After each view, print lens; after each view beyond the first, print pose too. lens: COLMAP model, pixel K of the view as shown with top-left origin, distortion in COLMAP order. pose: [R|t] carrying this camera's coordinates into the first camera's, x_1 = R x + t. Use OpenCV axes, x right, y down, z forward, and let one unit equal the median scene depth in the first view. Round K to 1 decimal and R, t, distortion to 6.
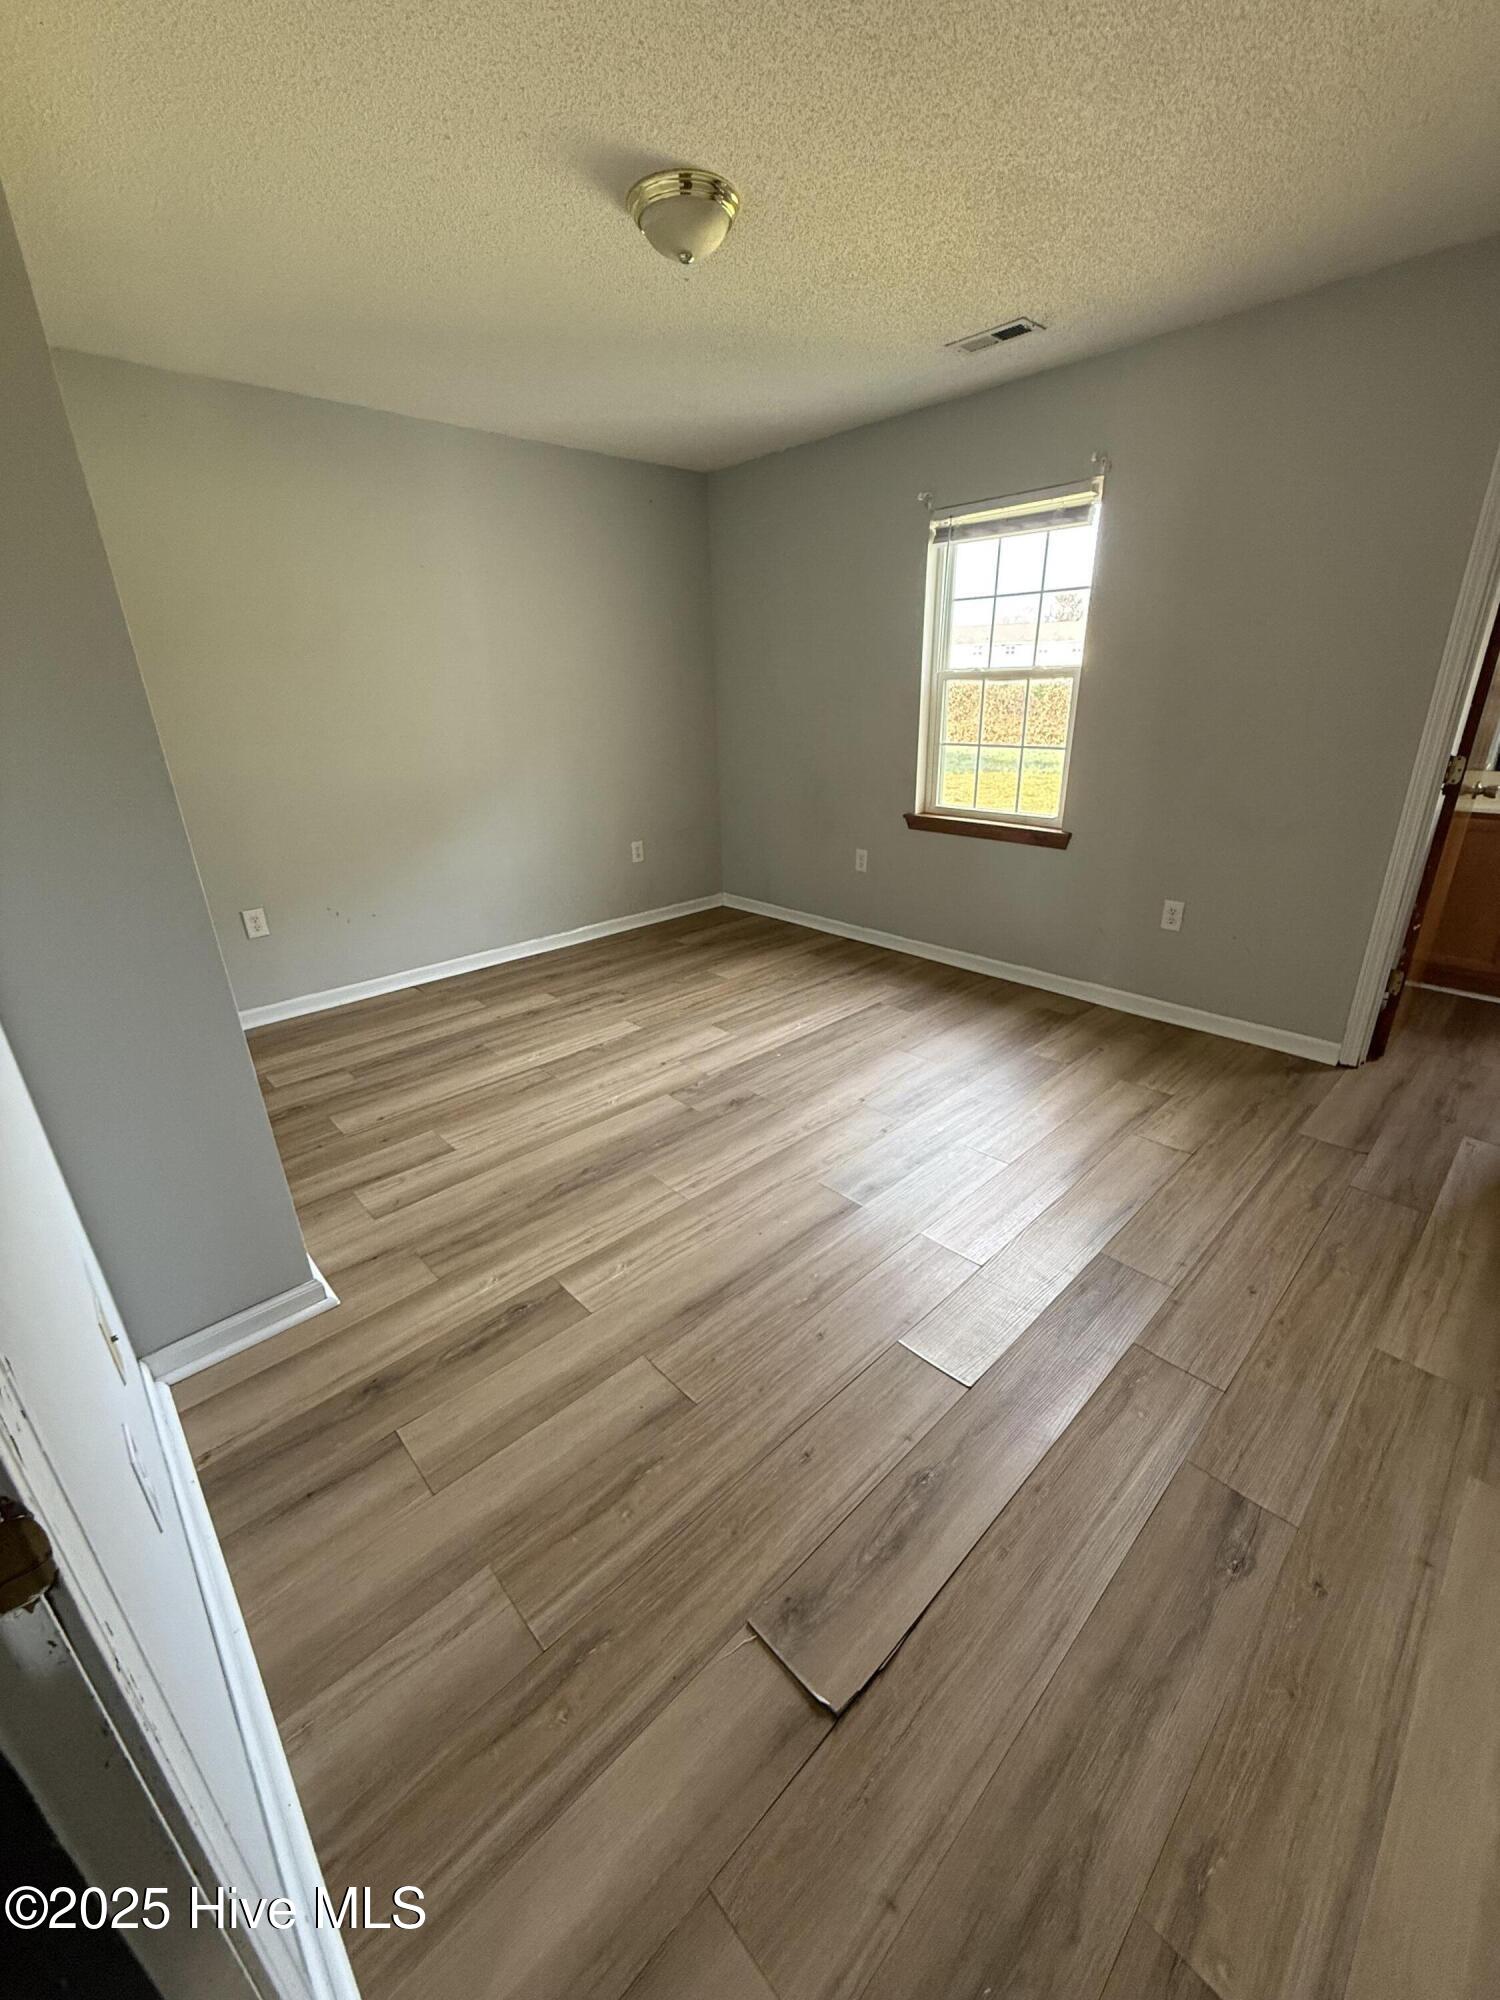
lens RADIAL K [[796.9, 0, 752.8], [0, 796.9, 995.5], [0, 0, 1]] dist [-0.000863, -0.000231]
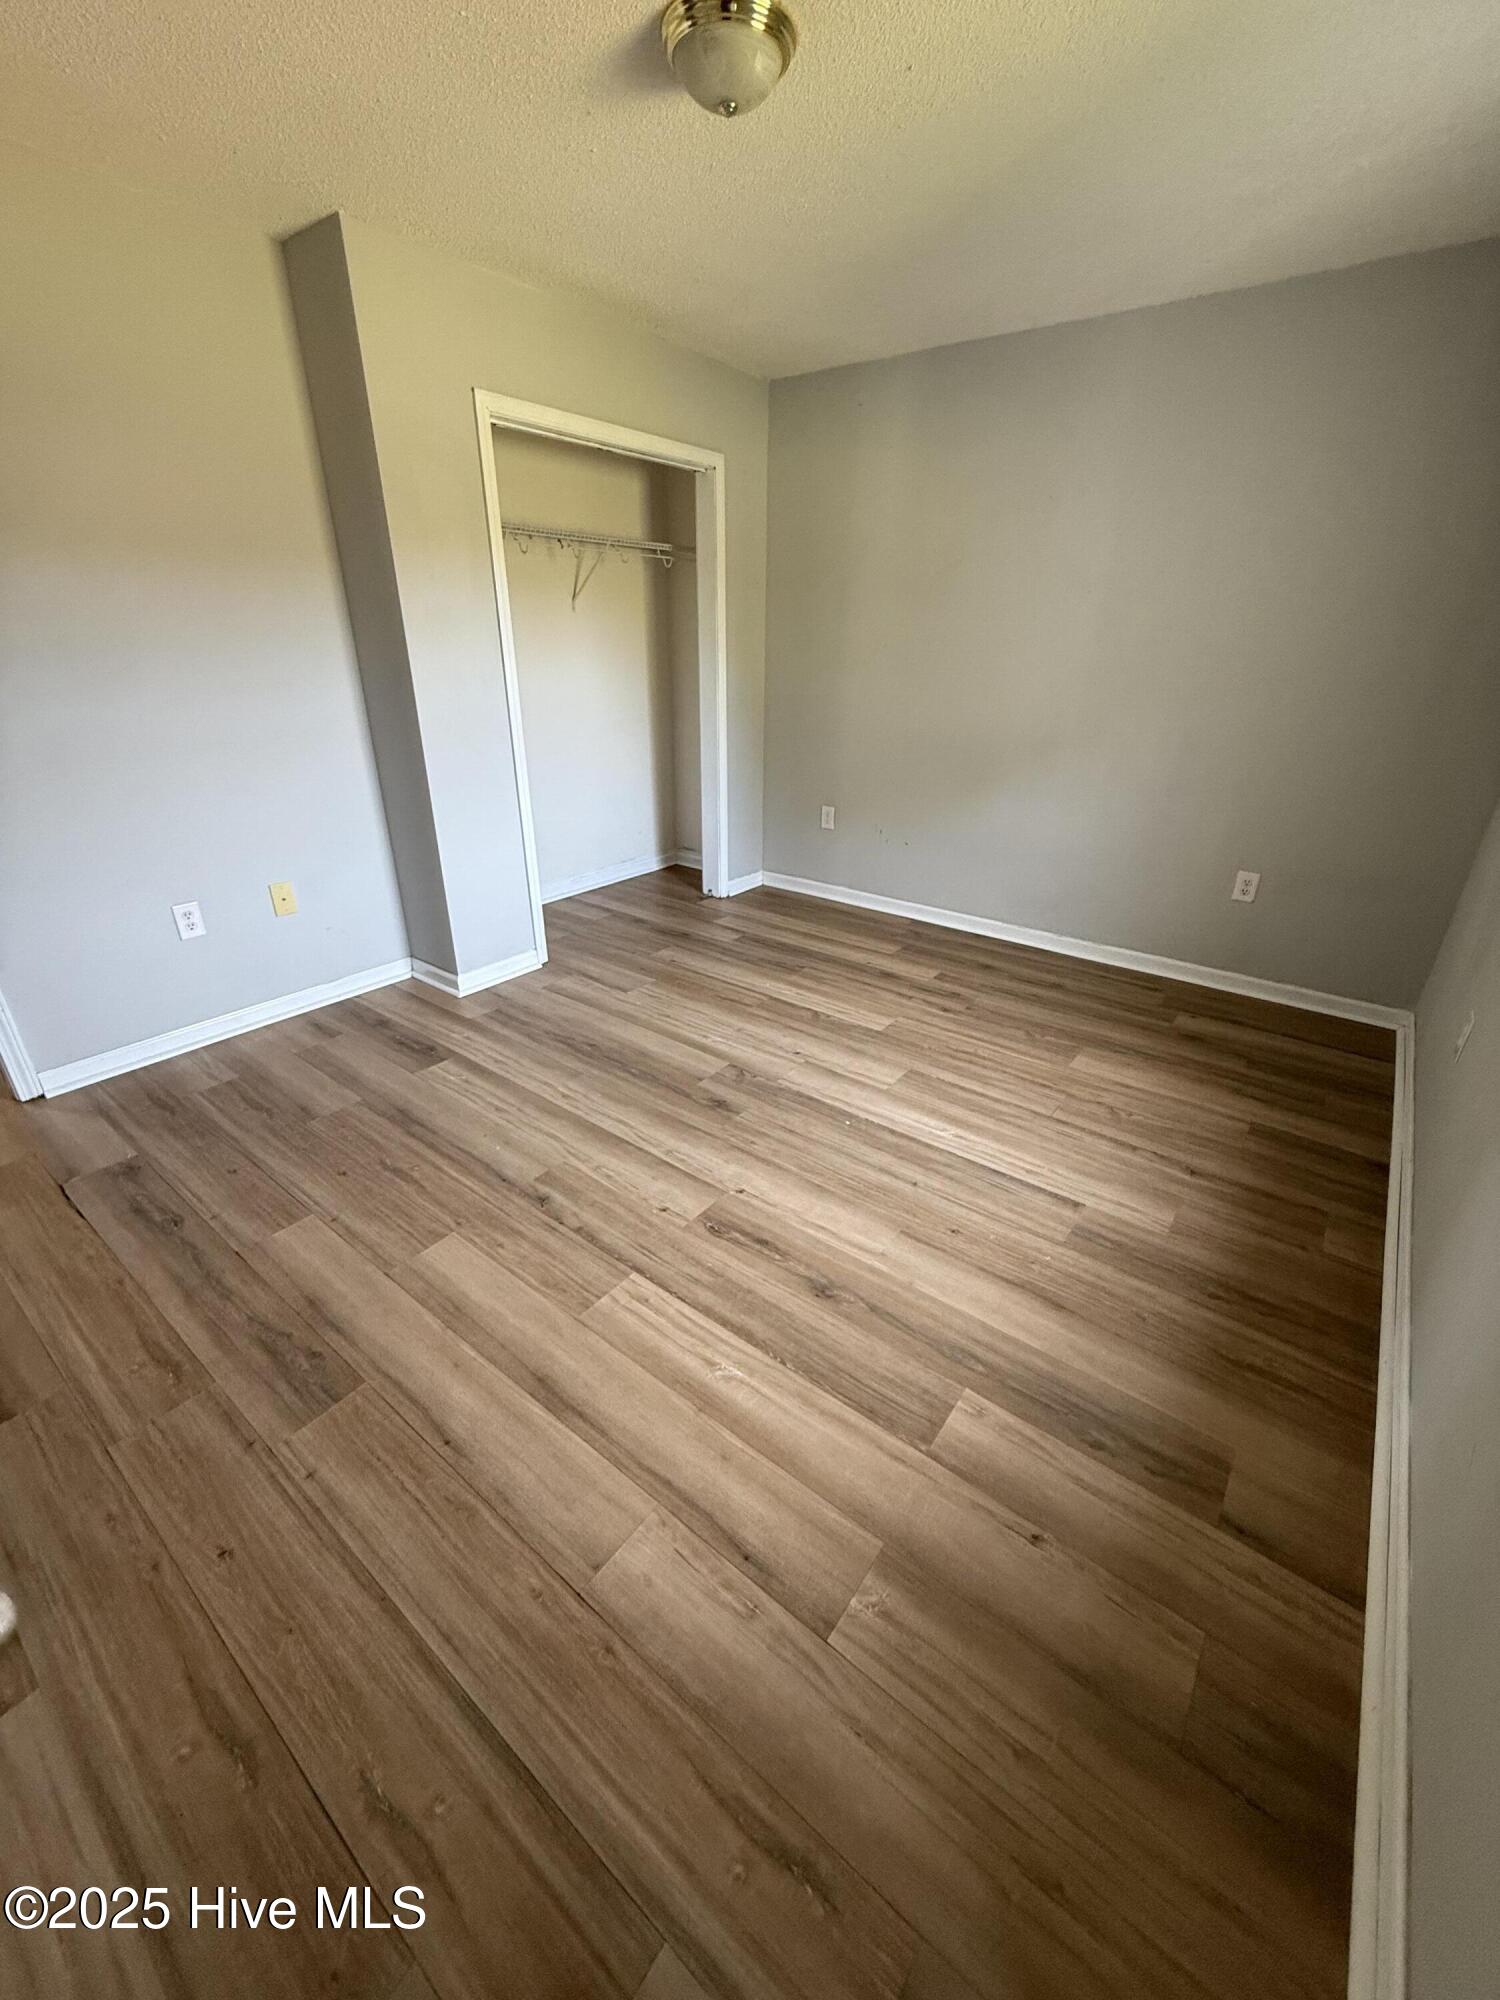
lens RADIAL K [[796.9, 0, 752.8], [0, 796.9, 995.5], [0, 0, 1]] dist [-0.000863, -0.000231]
pose [[0.158199, 0.435625, -0.886117, 0.613136], [-0.375016, 0.856682, 0.354203, -0.256702], [0.913420, 0.276273, 0.298893, 0.600363]]
